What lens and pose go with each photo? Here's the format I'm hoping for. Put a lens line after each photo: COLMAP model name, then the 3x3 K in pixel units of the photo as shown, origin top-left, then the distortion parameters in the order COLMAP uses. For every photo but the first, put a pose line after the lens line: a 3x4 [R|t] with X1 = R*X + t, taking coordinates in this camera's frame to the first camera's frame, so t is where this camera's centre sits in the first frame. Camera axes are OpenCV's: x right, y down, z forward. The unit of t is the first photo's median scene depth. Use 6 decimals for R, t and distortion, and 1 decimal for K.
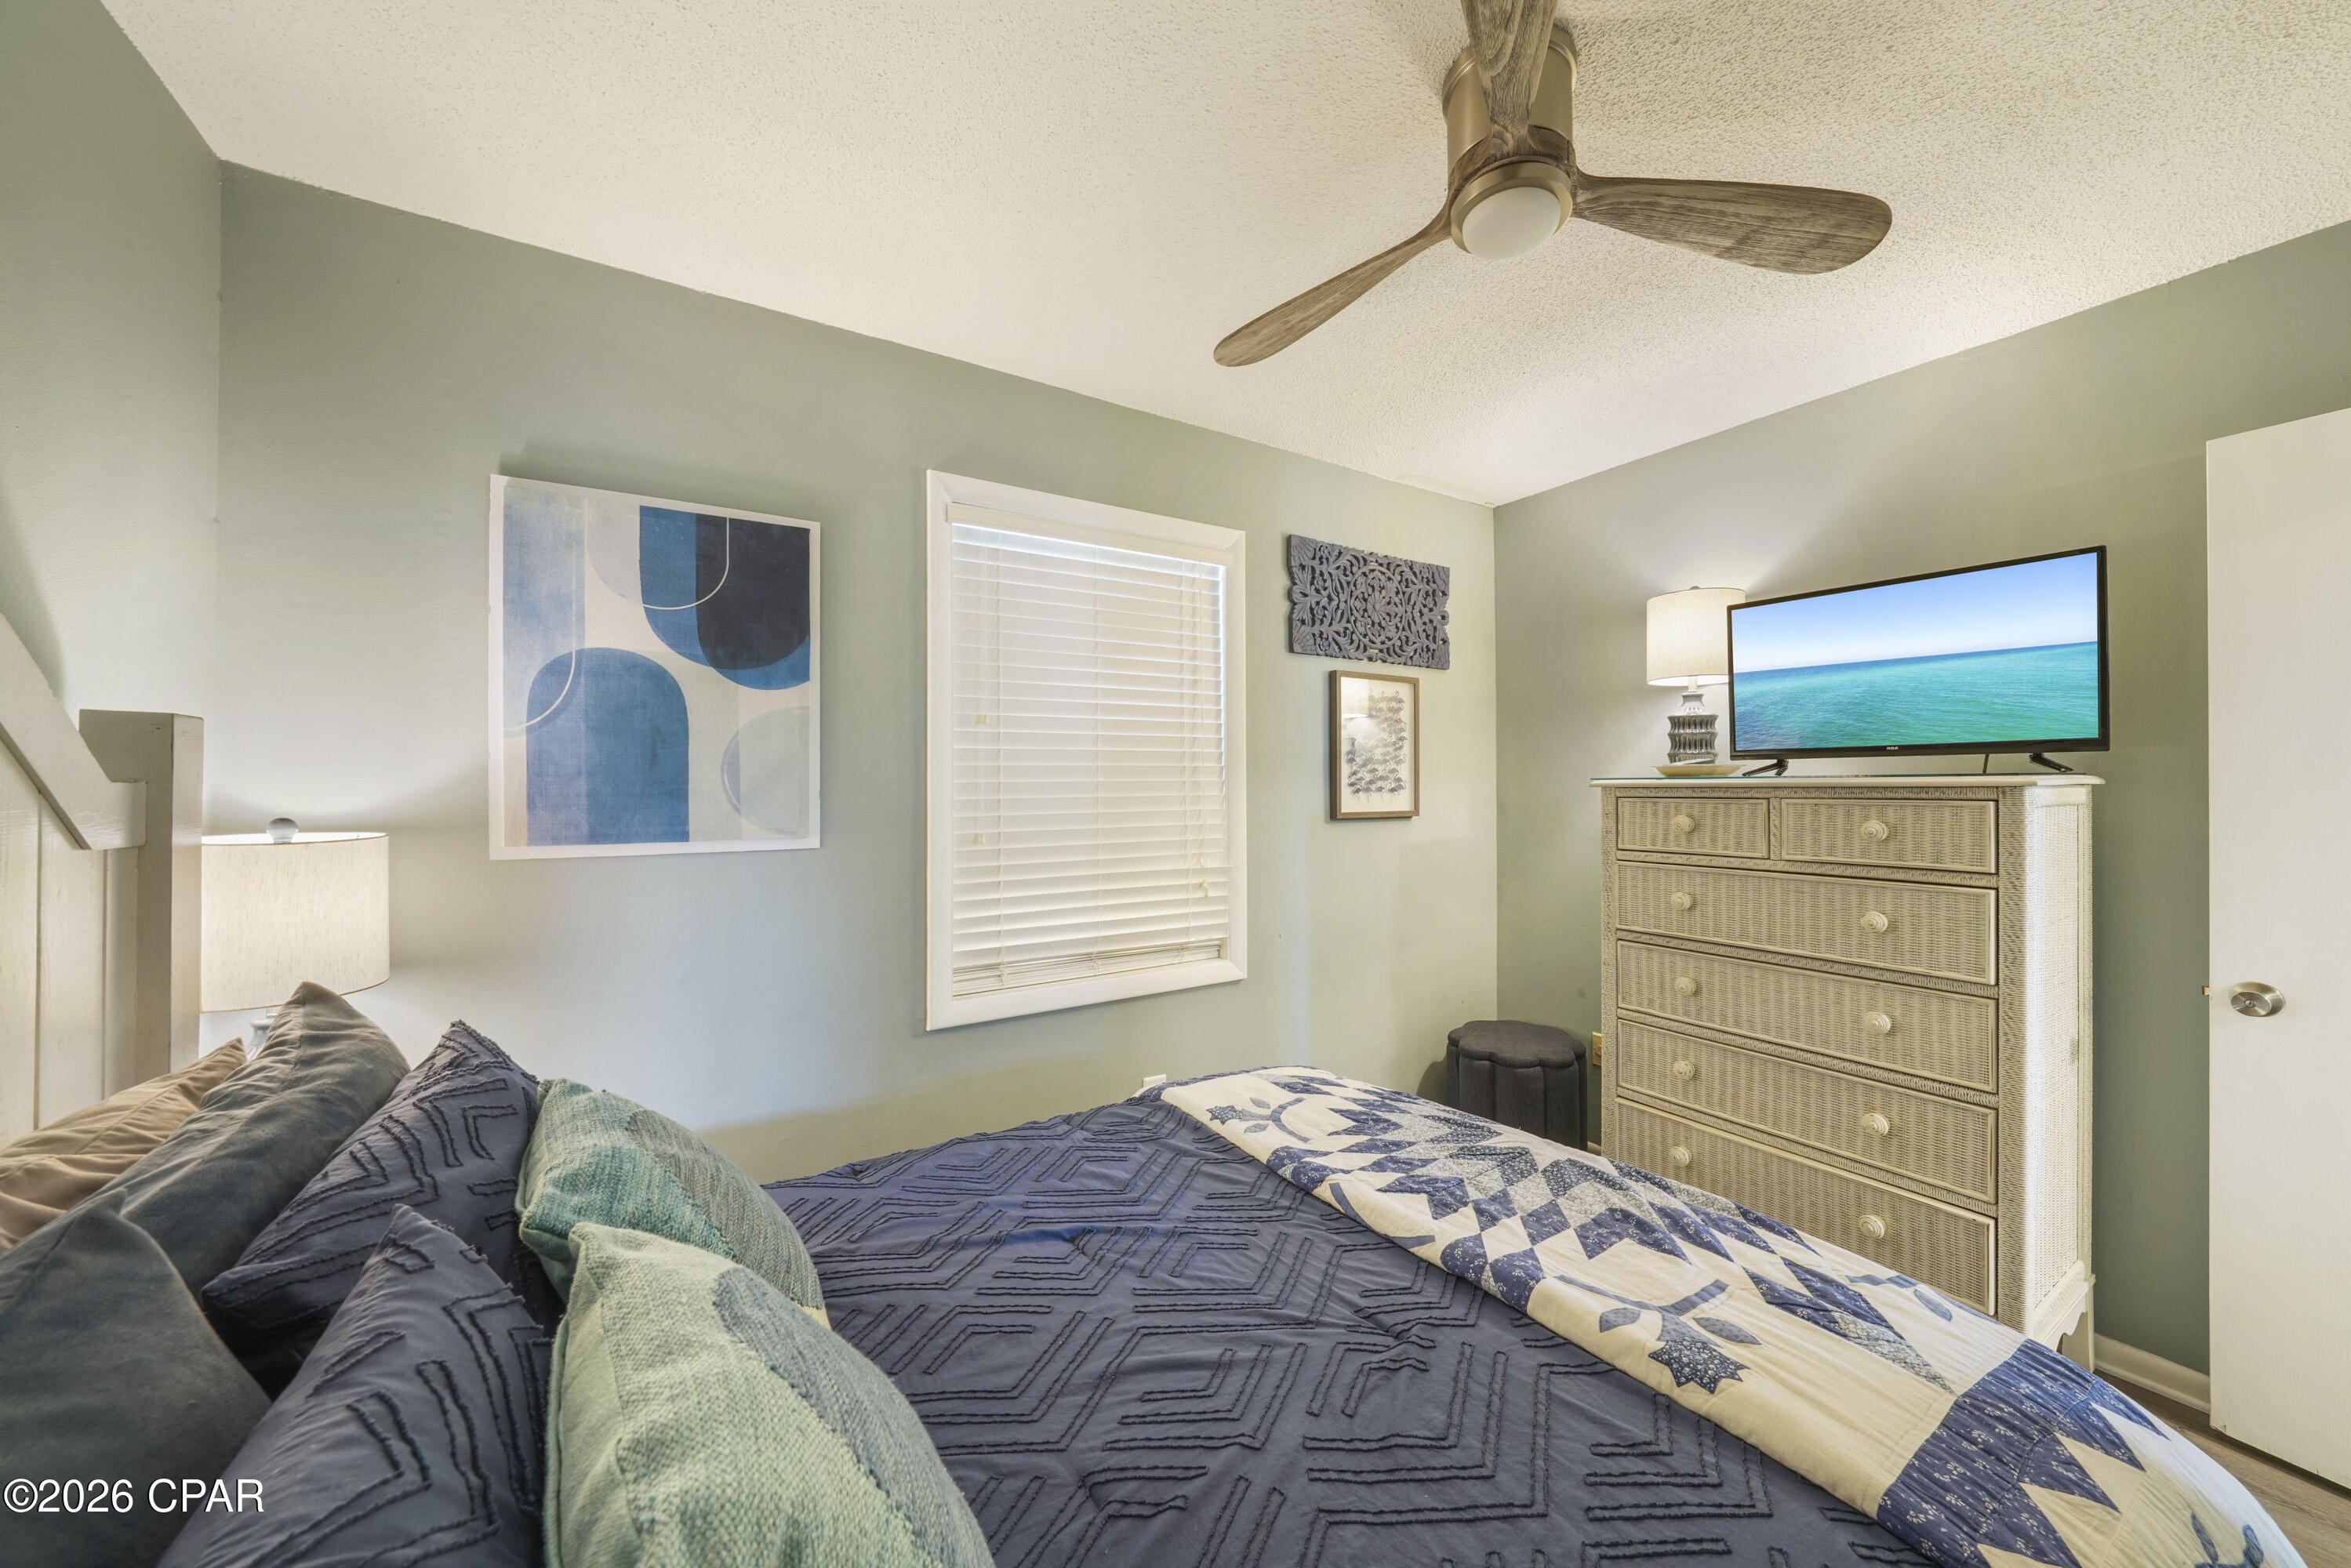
lens RADIAL K [[809.0, 0, 1182.2], [0, 809.0, 782.0], [0, 0, 1]] dist [-0.023451, 0.000187]
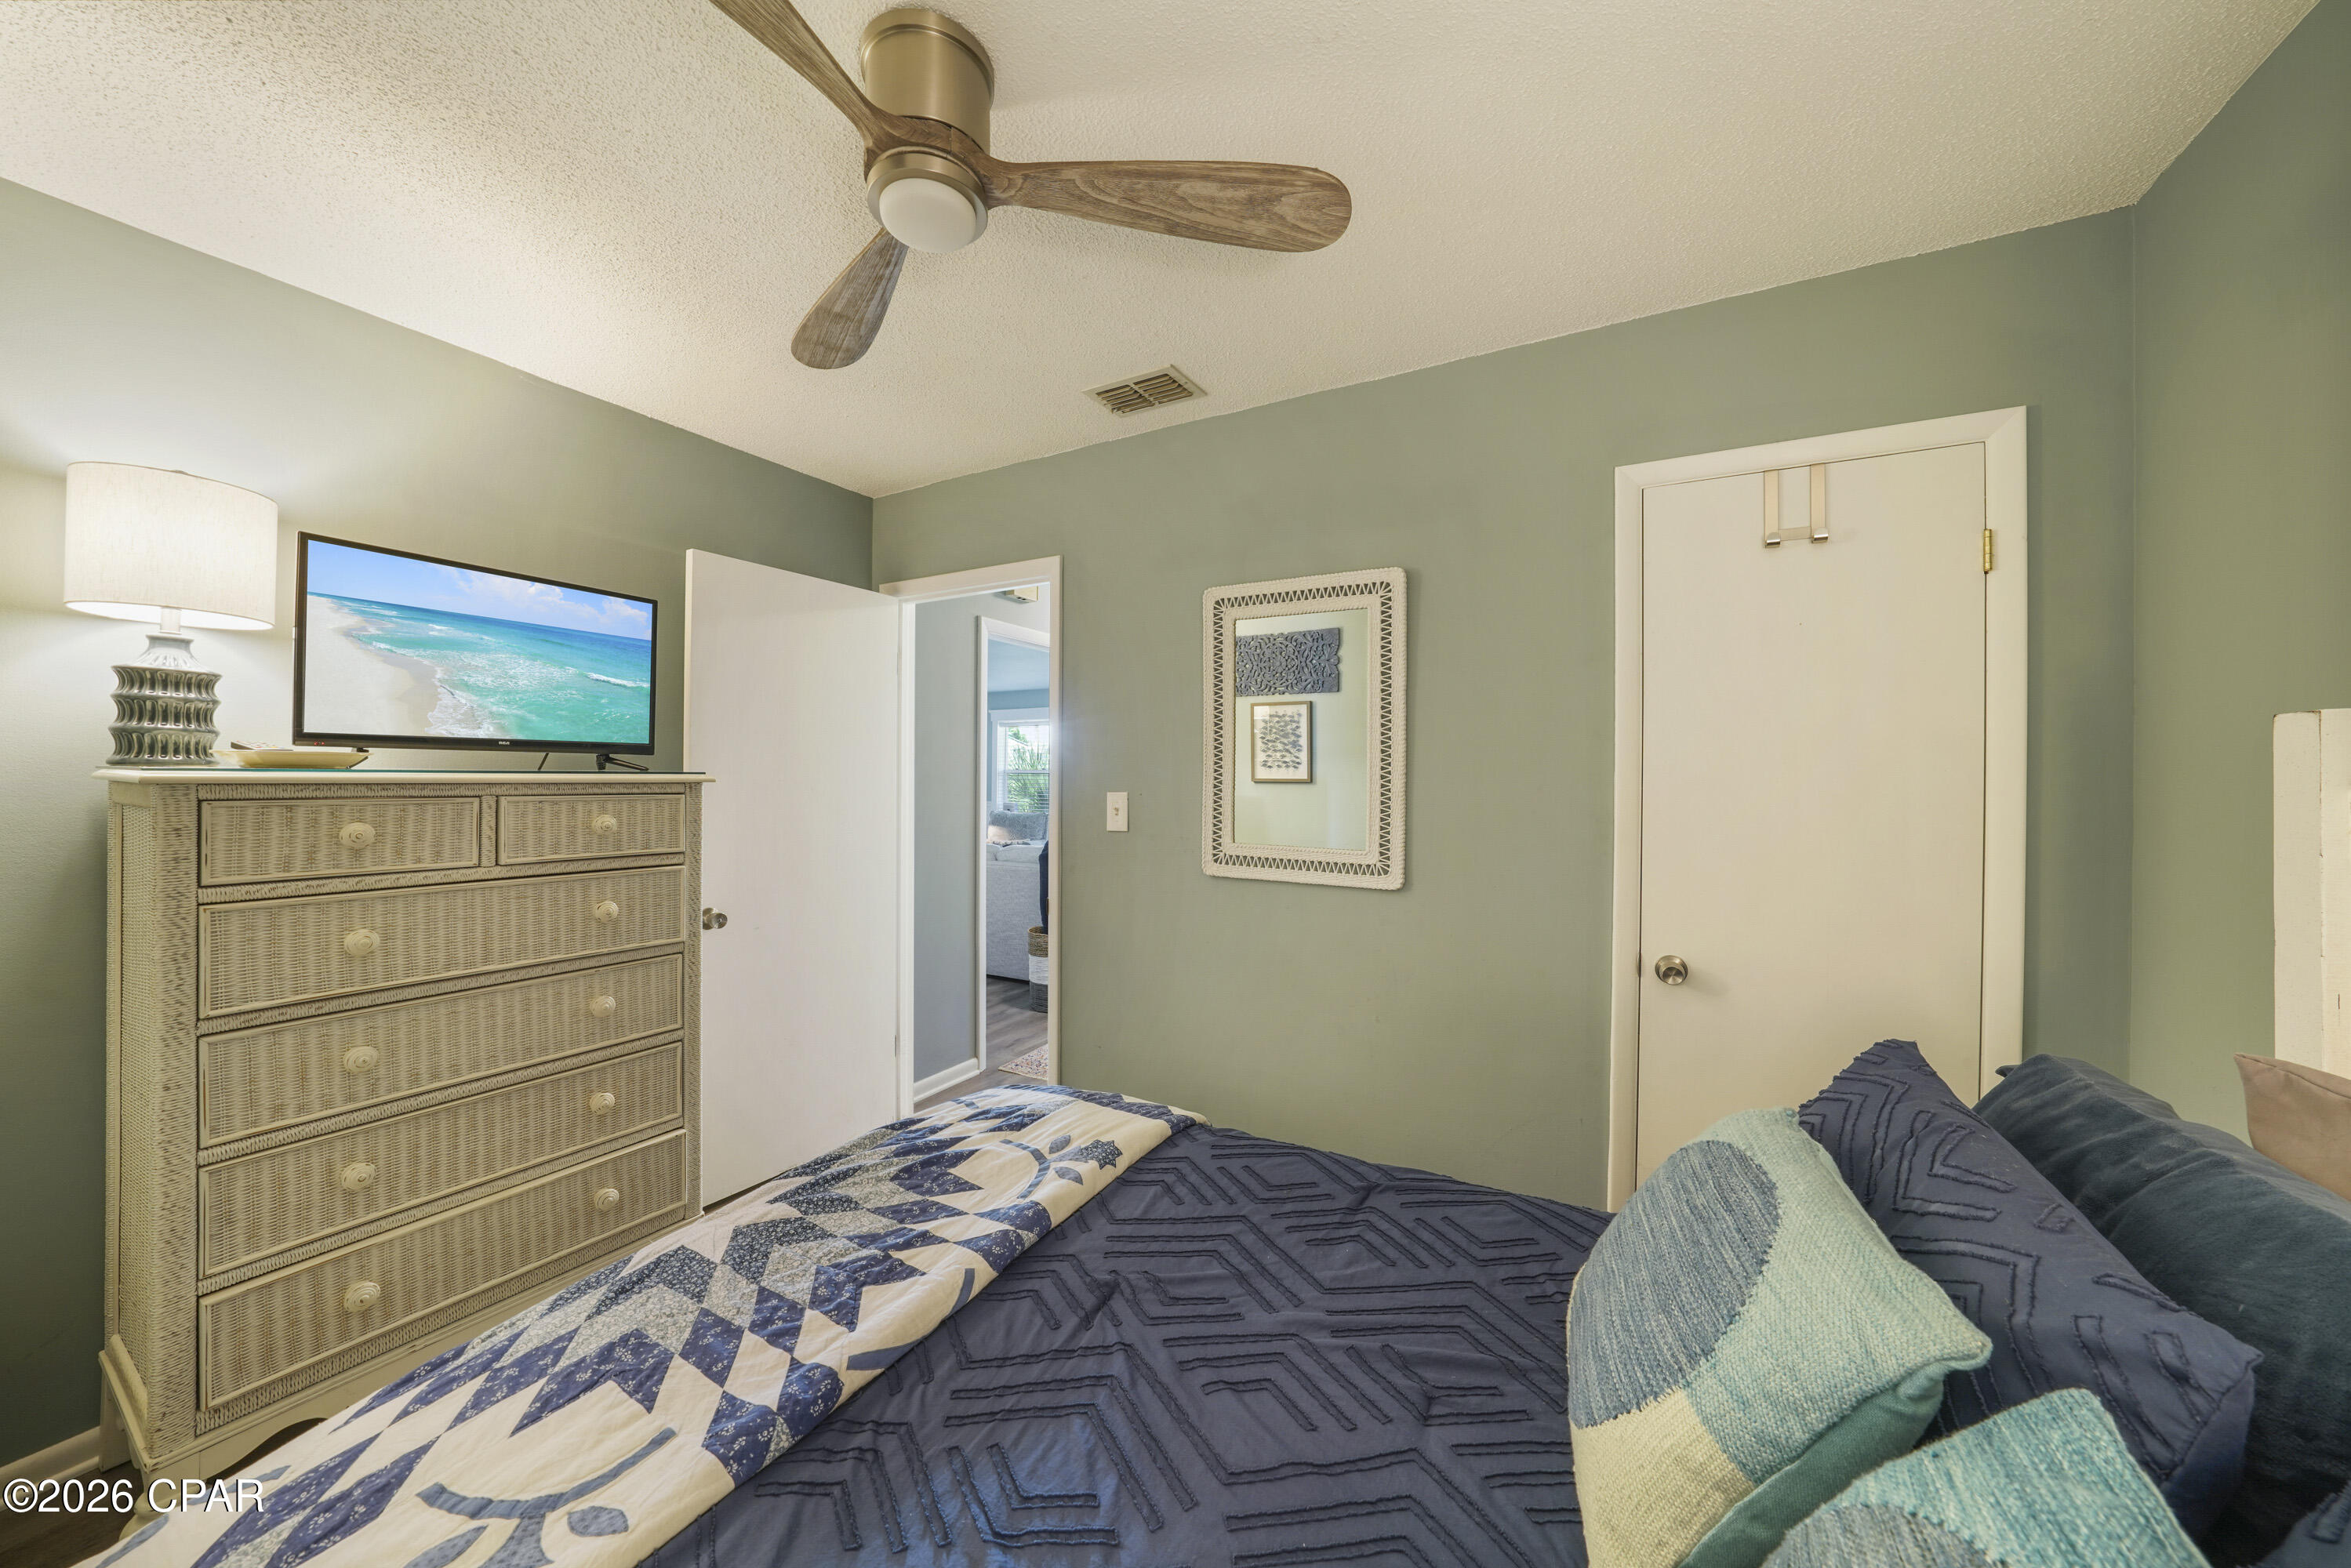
lens RADIAL K [[809.0, 0, 1182.2], [0, 809.0, 782.0], [0, 0, 1]] dist [-0.023451, 0.000187]
pose [[-0.480719, -0.002531, 0.876871, -0.410090], [-0.008599, 0.999961, -0.001828, 0.000568], [-0.876832, -0.008419, -0.480723, 0.814709]]
